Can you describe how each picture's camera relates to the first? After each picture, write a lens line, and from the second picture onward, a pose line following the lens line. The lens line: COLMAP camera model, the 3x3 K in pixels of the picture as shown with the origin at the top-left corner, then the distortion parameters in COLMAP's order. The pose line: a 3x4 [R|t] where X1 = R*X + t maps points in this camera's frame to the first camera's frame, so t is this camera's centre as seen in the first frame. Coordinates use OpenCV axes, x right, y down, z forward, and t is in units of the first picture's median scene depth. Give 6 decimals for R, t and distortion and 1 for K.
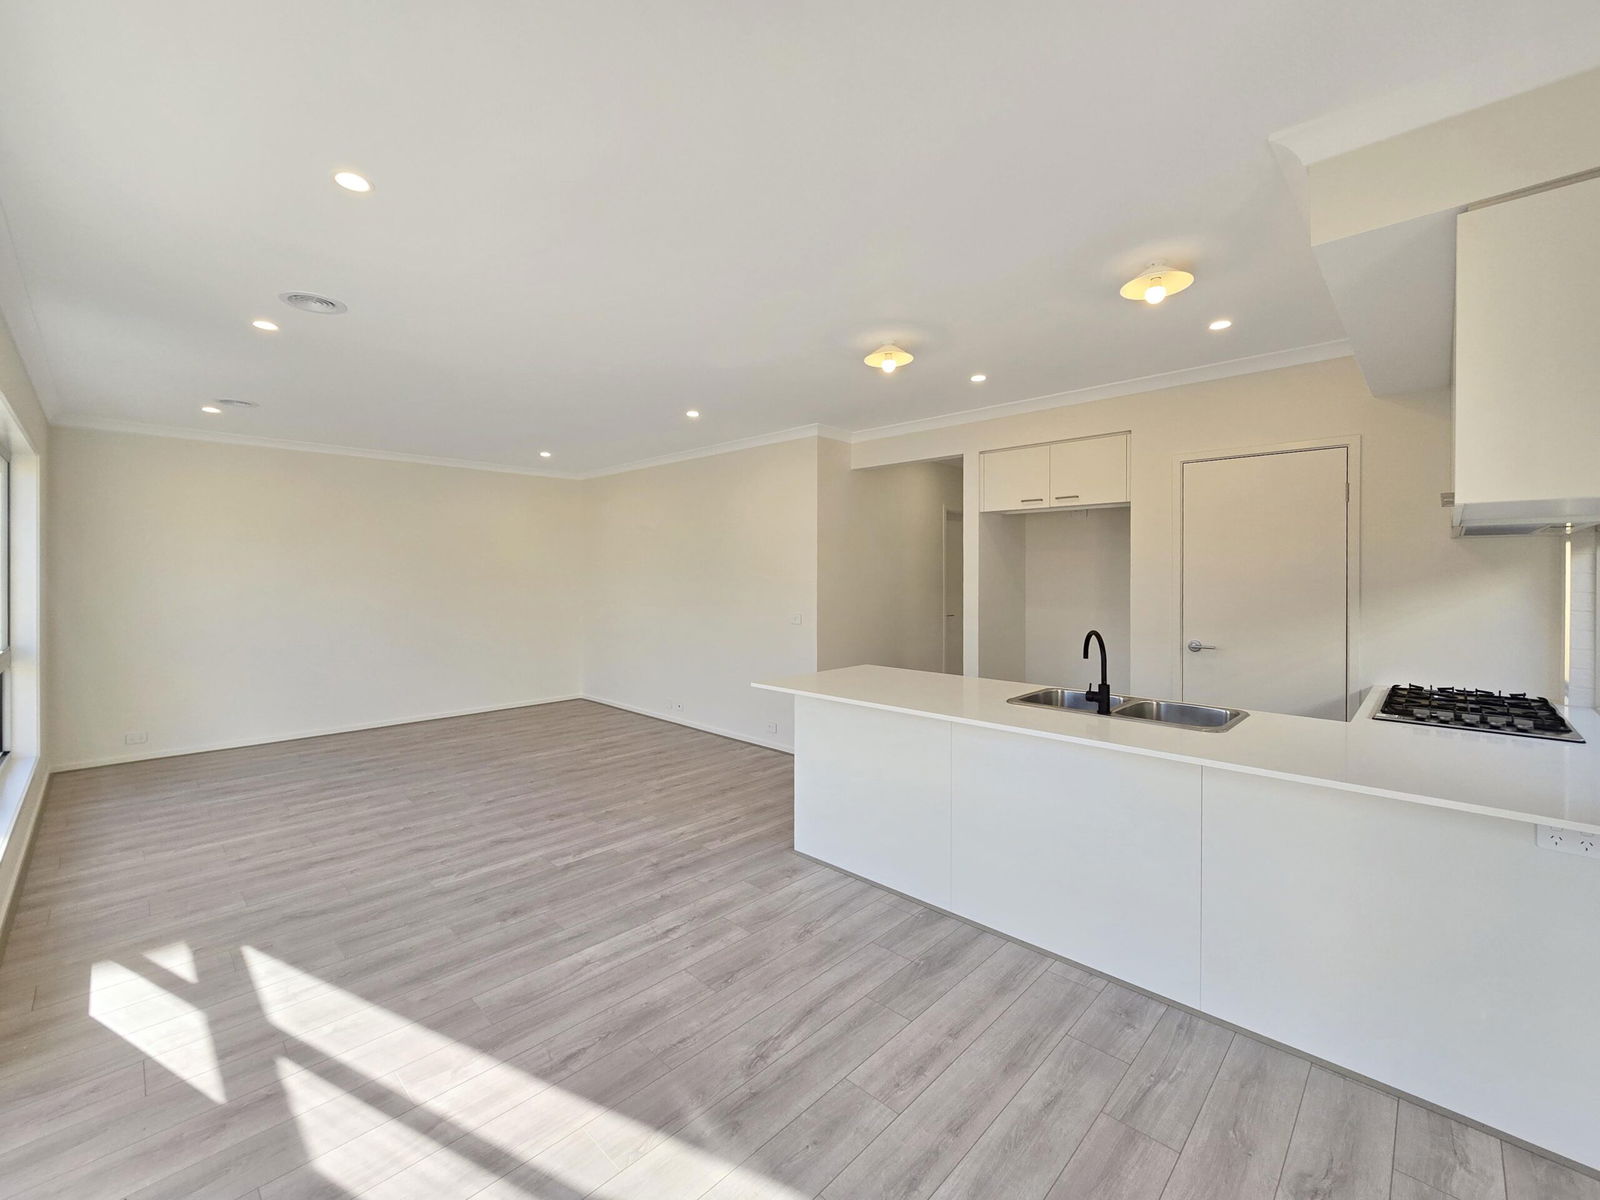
lens RADIAL K [[662.9, 0, 796.2], [0, 662.9, 598.3], [0, 0, 1]] dist [-0.000491, -0.000017]
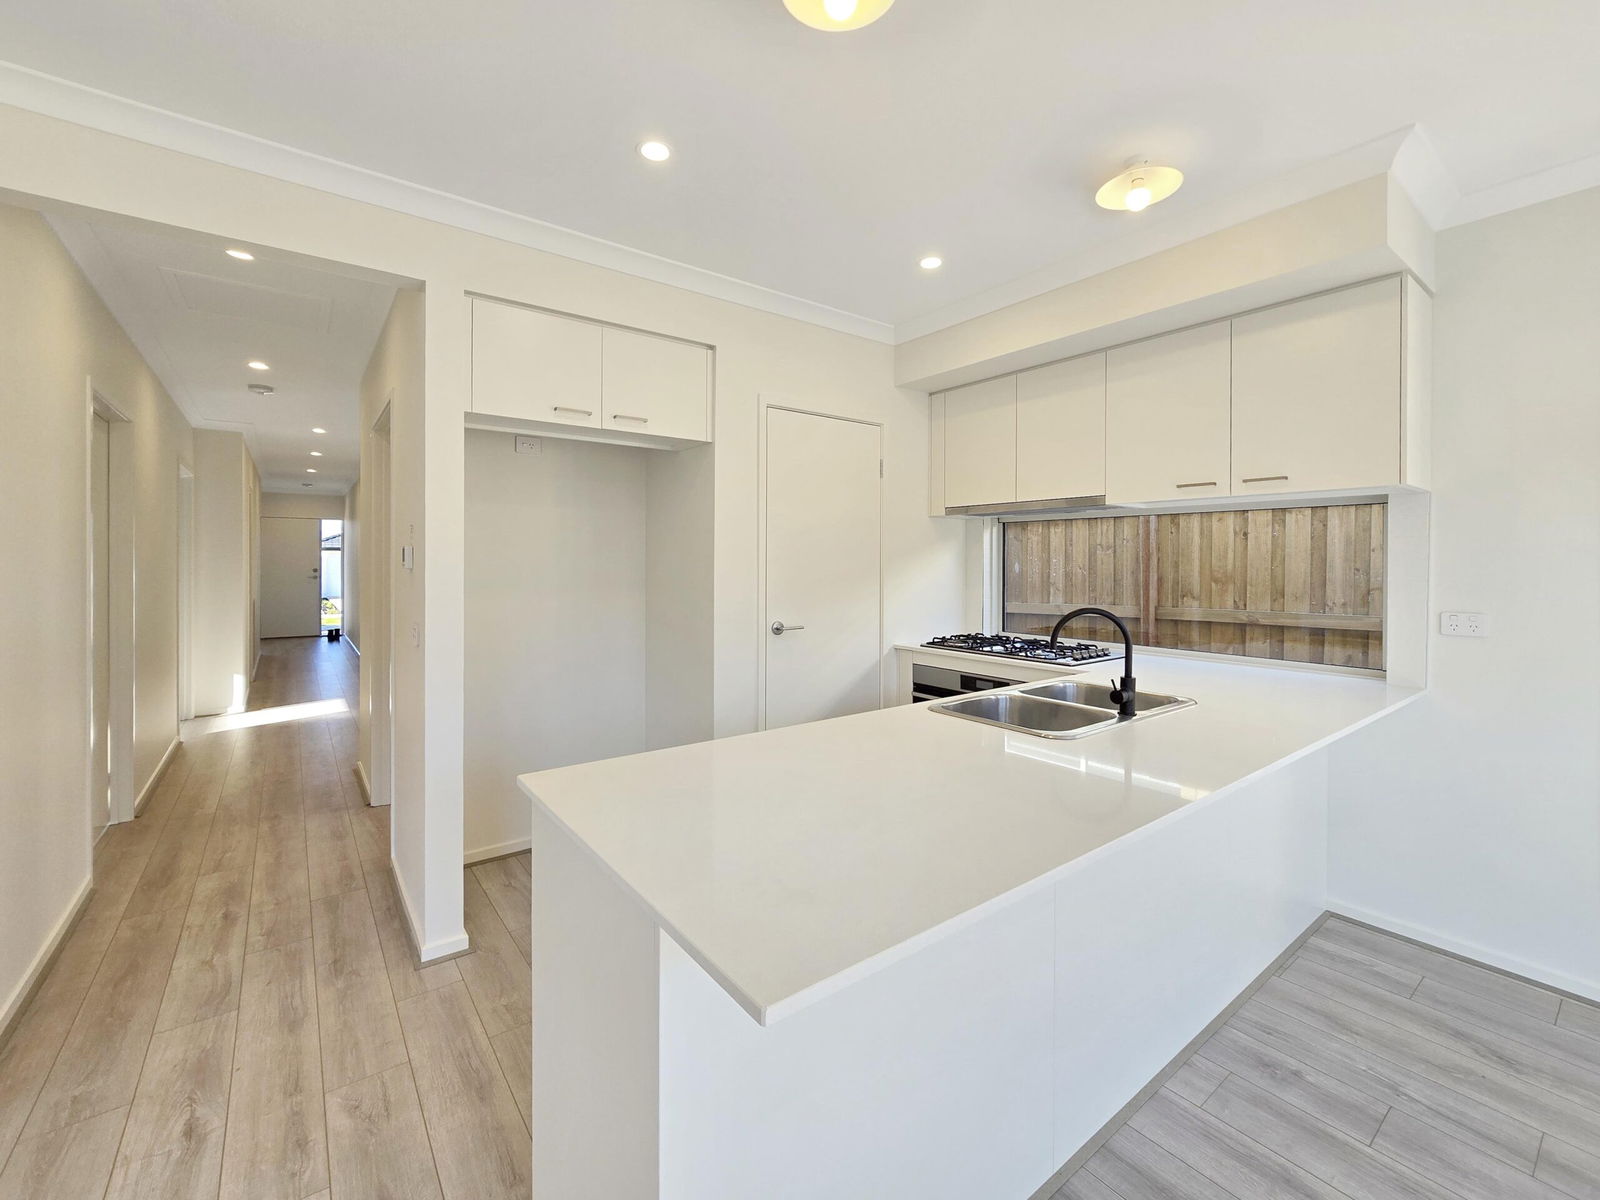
lens RADIAL K [[678.7, 0, 802.2], [0, 678.7, 566.6], [0, 0, 1]] dist [-0.001972, -0.000218]
pose [[0.143788, -0.008394, 0.989573, -0.358660], [0.028946, 0.999572, 0.004273, -0.010802], [-0.989185, 0.028029, 0.143969, 1.258186]]
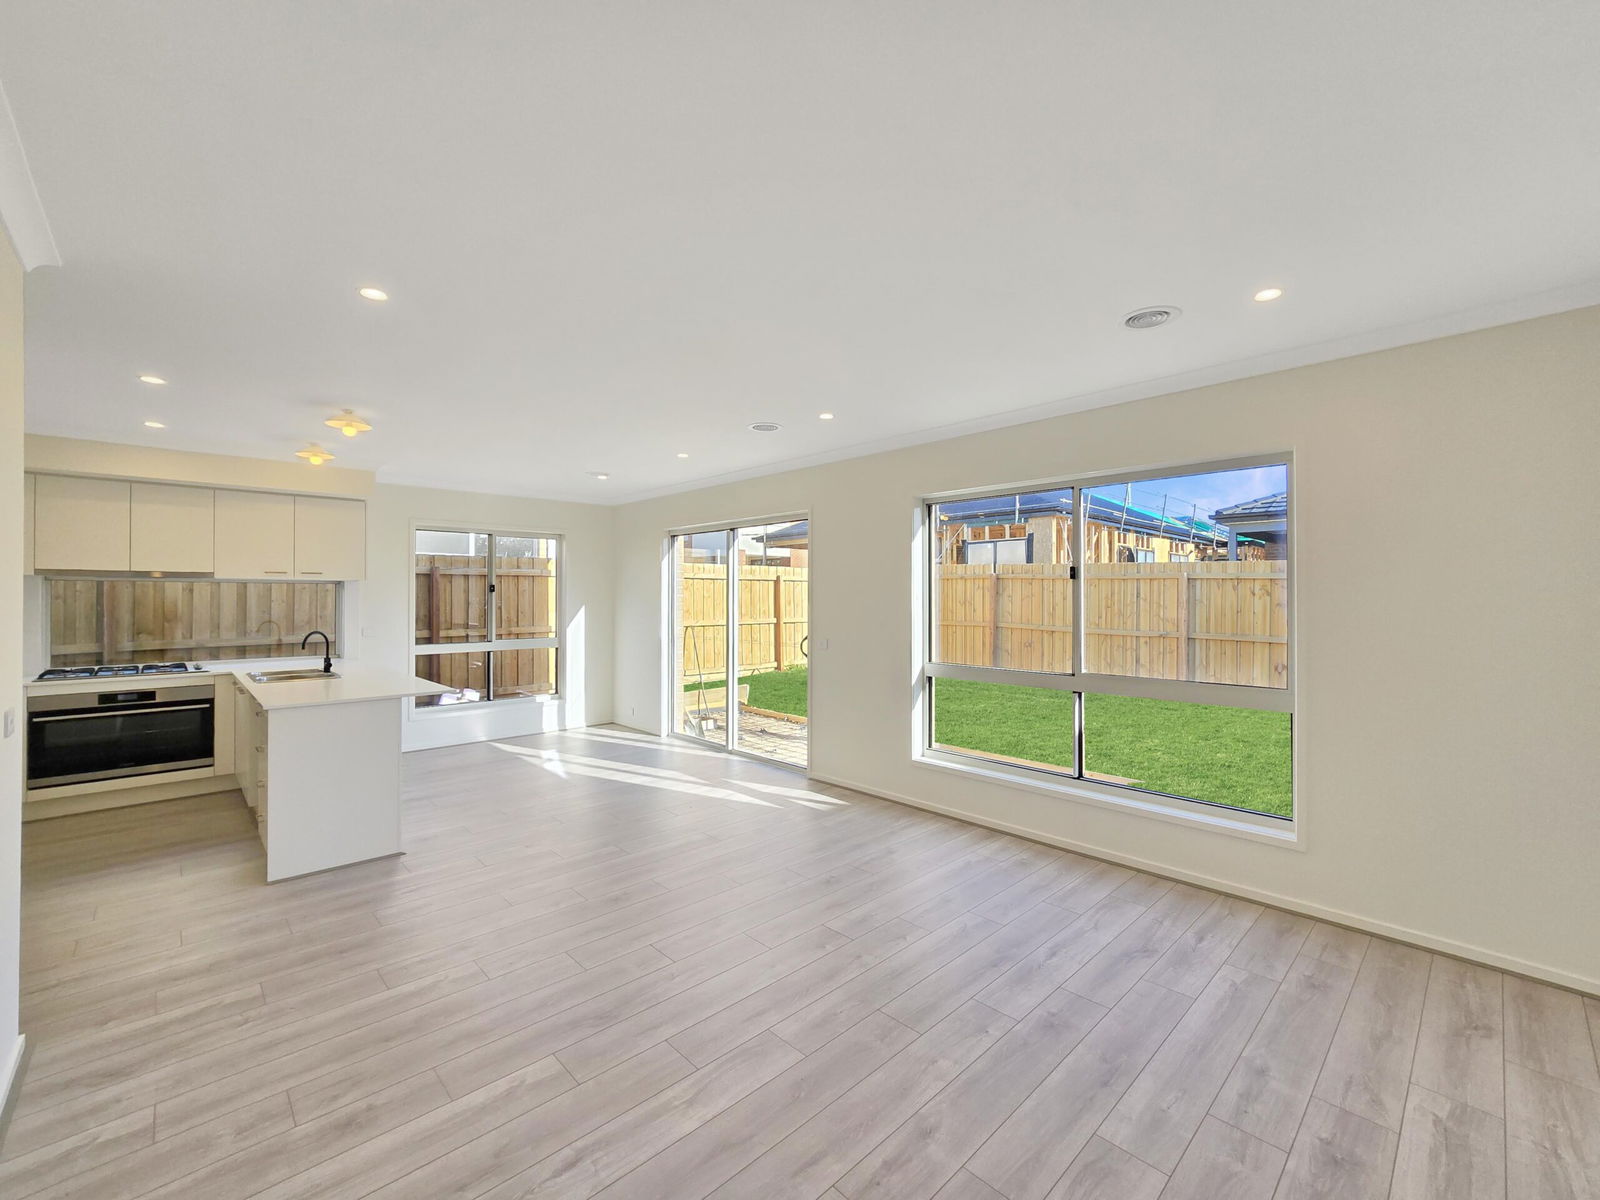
lens RADIAL K [[662.9, 0, 796.2], [0, 662.9, 598.3], [0, 0, 1]] dist [-0.000491, -0.000017]
pose [[-0.999092, -0.002076, 0.042558, -0.975488], [-0.000749, 0.999514, 0.031161, -0.102924], [-0.042602, 0.031101, -0.998608, 2.874937]]
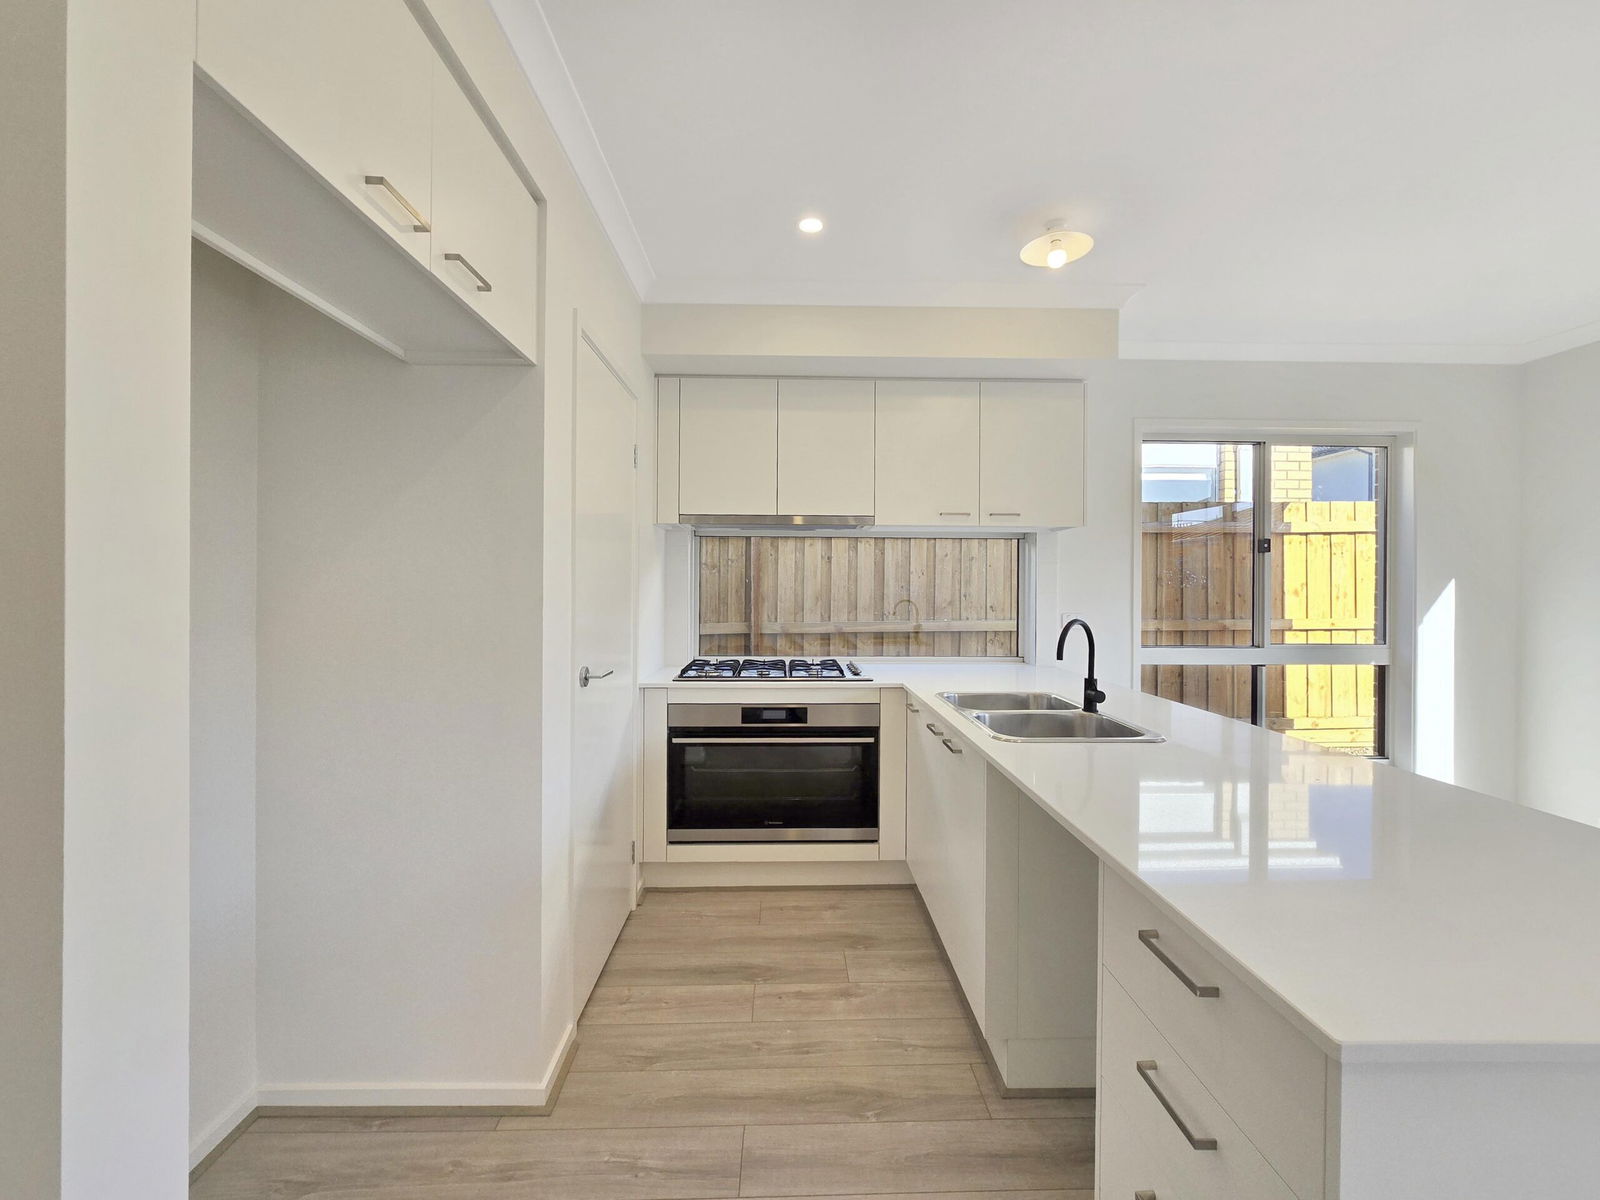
lens RADIAL K [[655.4, 0, 807.9], [0, 655.4, 571.4], [0, 0, 1]] dist [-0.000216, -0.000006]
pose [[-0.717947, 0.011992, 0.695994, 0.150854], [0.016384, 0.999866, -0.000327, -0.013287], [-0.695905, 0.011168, -0.718047, 1.871949]]
